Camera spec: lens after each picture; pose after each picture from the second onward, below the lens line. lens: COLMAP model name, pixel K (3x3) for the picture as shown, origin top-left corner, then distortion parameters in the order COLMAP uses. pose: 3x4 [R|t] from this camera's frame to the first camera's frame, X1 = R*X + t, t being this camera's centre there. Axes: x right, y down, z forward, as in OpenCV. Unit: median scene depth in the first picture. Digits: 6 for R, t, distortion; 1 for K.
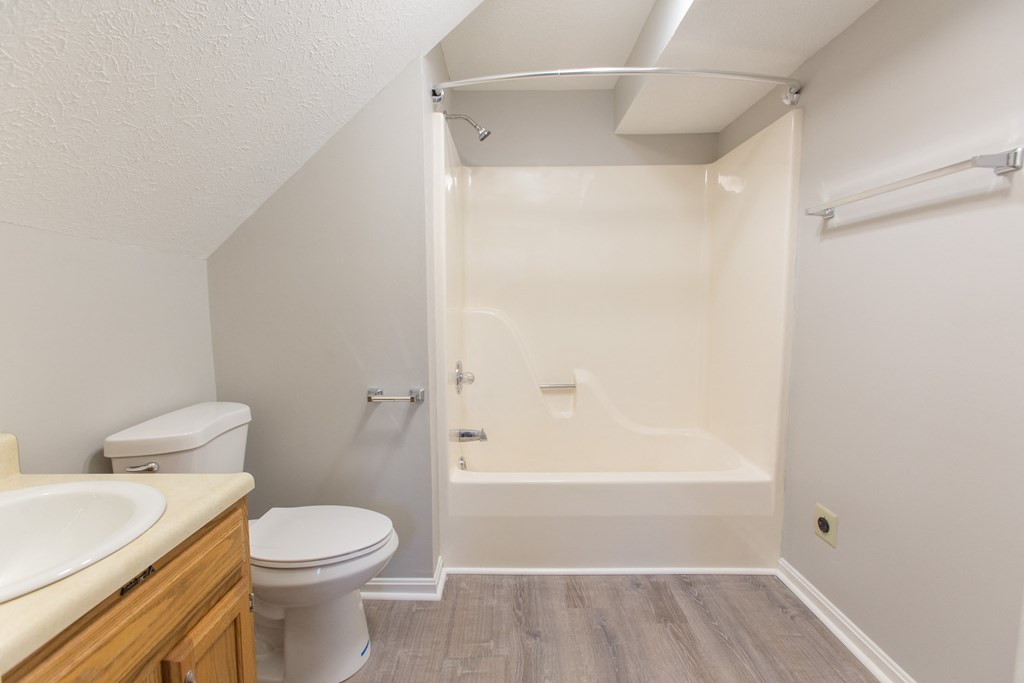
lens RADIAL K [[456.3, 0, 504.7], [0, 456.3, 347.4], [0, 0, 1]] dist [0.000935, 0.001257]
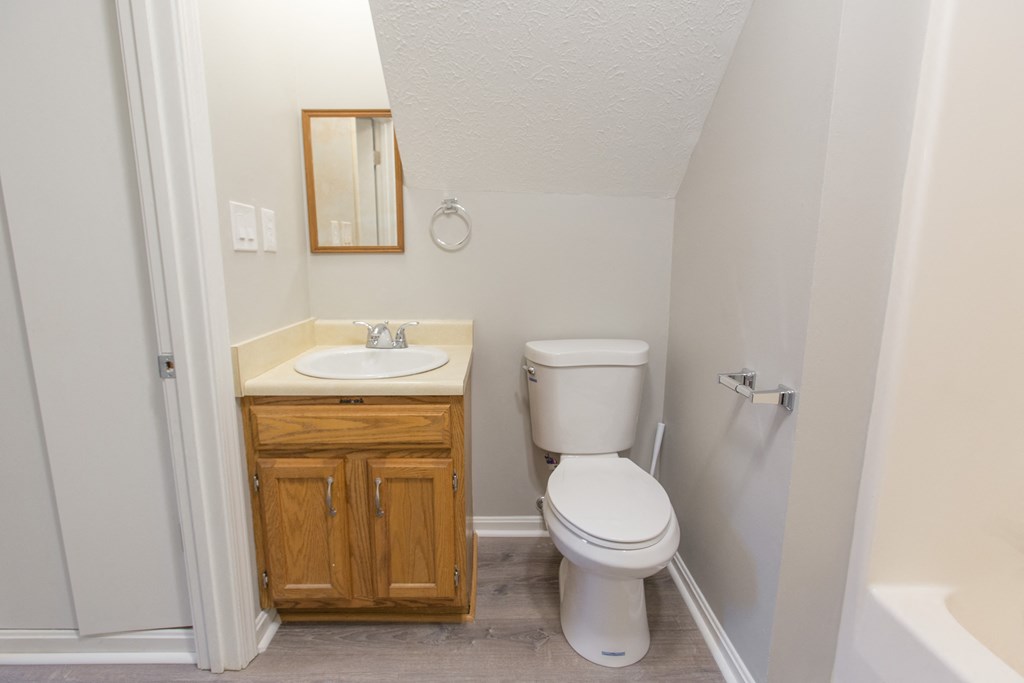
lens RADIAL K [[496.8, 0, 506.0], [0, 496.8, 342.4], [0, 0, 1]] dist [-0.006849, 0.000005]
pose [[0.021829, 0.181482, -0.983152, 0.894545], [-0.101805, 0.978678, 0.178396, -0.090506], [0.994565, 0.096195, 0.039839, 1.311078]]
